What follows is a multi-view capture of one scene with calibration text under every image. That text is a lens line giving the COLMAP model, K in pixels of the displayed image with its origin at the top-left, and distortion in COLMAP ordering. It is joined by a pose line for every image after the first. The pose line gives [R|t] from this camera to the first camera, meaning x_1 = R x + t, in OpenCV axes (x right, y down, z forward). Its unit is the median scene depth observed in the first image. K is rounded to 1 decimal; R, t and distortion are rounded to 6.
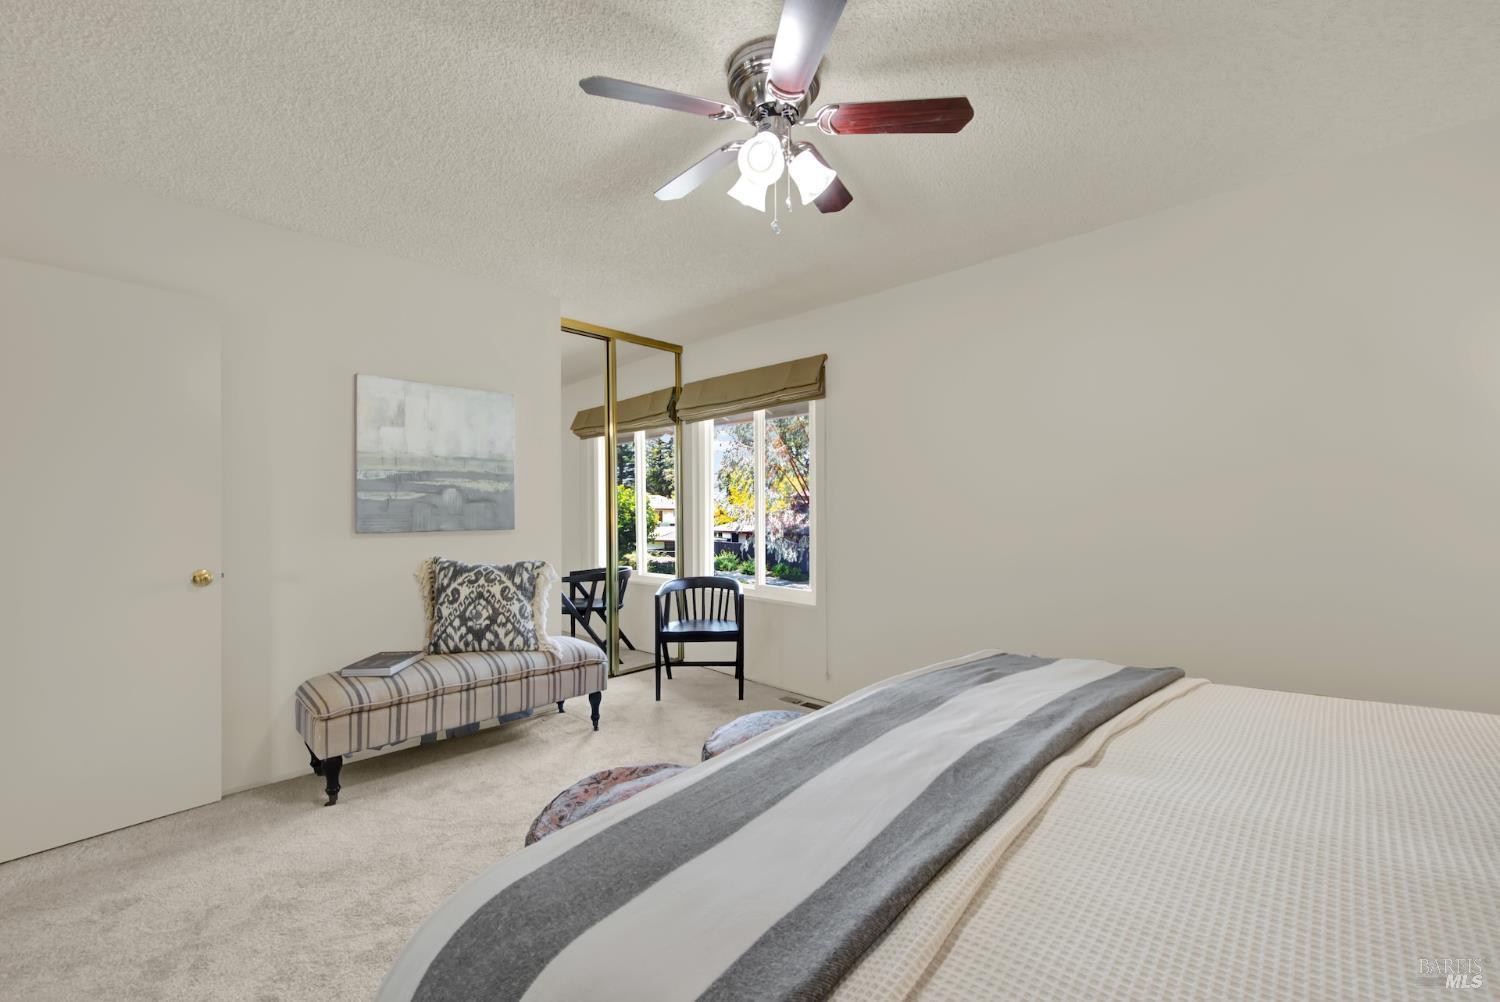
lens RADIAL K [[607.6, 0, 756.3], [0, 607.6, 502.7], [0, 0, 1]] dist [-0.000382, -0.000404]
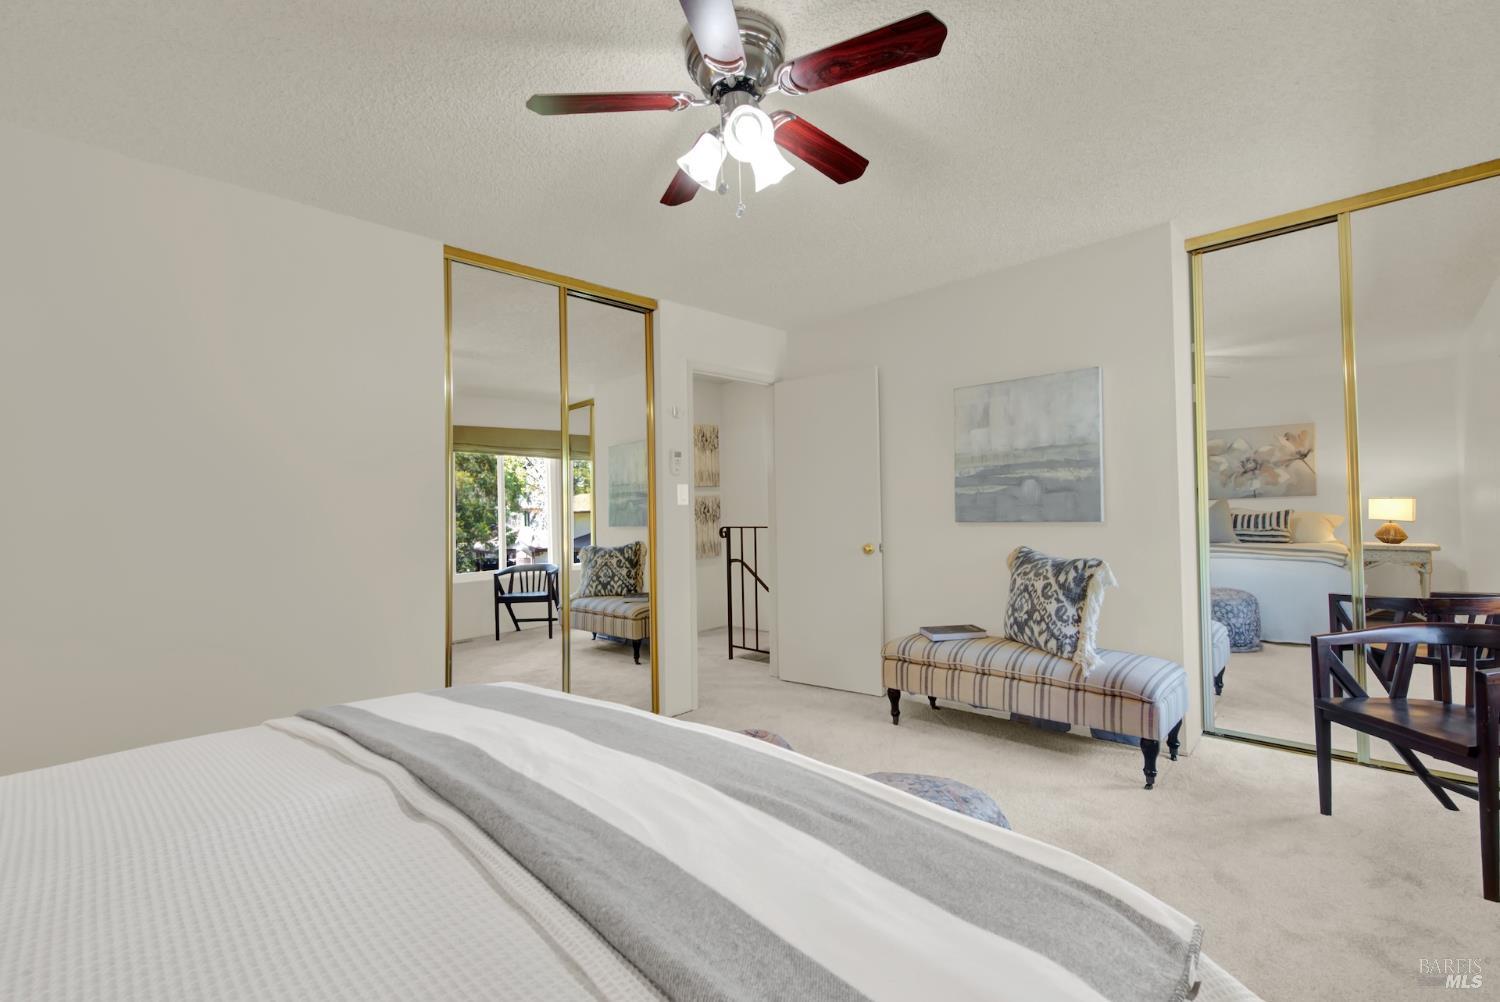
lens RADIAL K [[641.0, 0, 778.7], [0, 641.0, 510.3], [0, 0, 1]] dist [0.026761, -0.000041]
pose [[0.037702, 0.008144, -0.999256, 0.563789], [0.043414, 0.999009, 0.009780, -0.001004], [0.998346, -0.043751, 0.037311, 0.562101]]
